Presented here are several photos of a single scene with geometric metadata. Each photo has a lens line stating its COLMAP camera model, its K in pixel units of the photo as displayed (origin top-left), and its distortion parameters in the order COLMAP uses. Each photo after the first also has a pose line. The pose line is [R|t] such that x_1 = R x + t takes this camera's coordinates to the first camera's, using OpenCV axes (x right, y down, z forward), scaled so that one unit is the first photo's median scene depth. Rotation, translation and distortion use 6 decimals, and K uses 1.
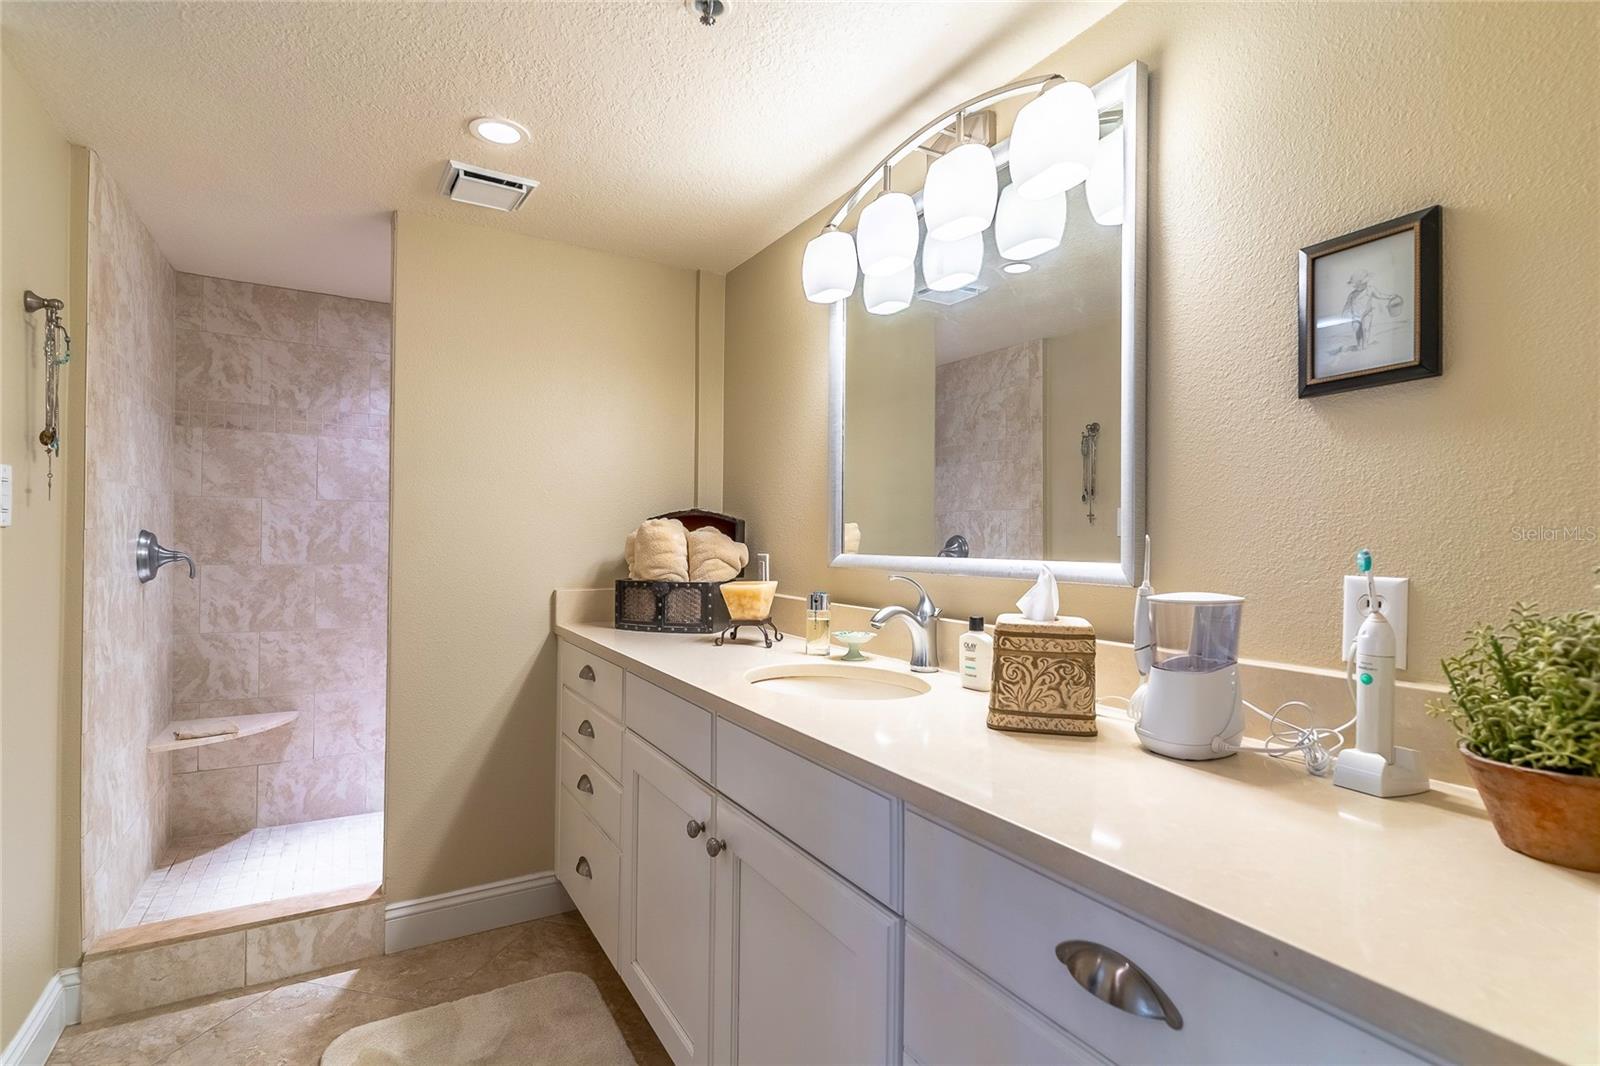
lens RADIAL K [[769.7, 0, 795.7], [0, 769.7, 537.4], [0, 0, 1]] dist [0.002466, 0.000028]
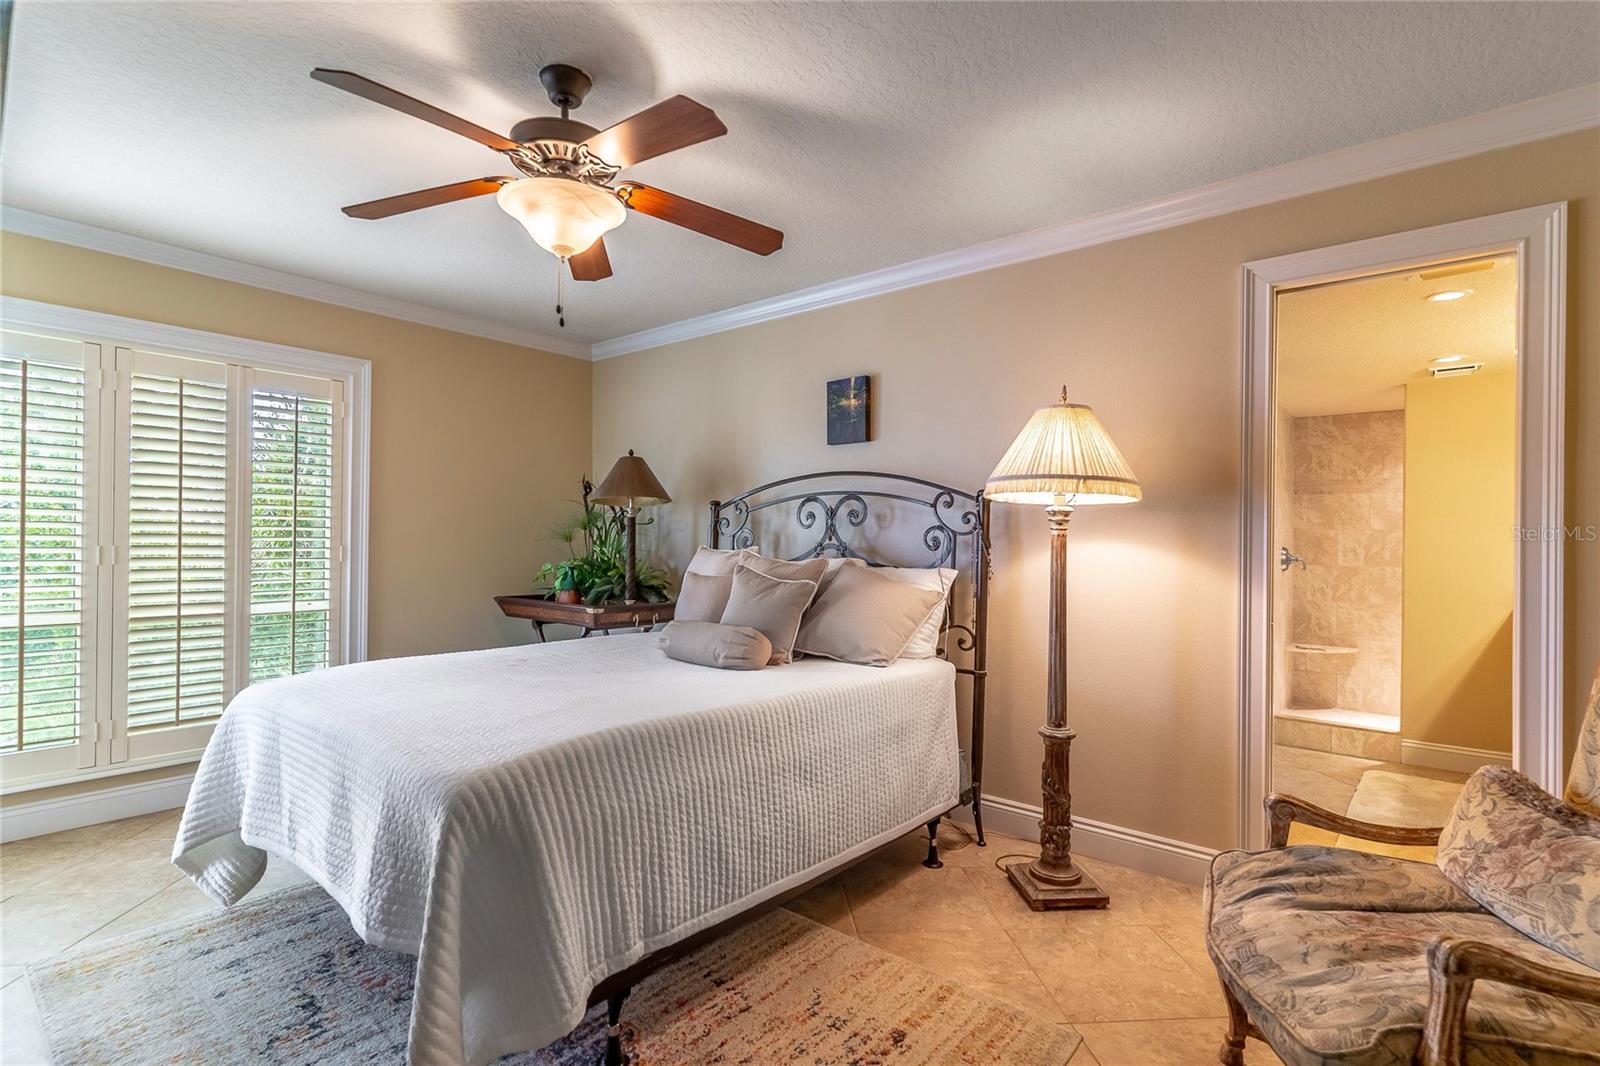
lens RADIAL K [[769.7, 0, 795.7], [0, 769.7, 537.4], [0, 0, 1]] dist [0.002466, 0.000028]
pose [[0.341557, -0.011766, -0.939787, 0.598247], [-0.007564, 0.999855, -0.015267, 0.005377], [0.939831, 0.012323, 0.341419, -0.851345]]
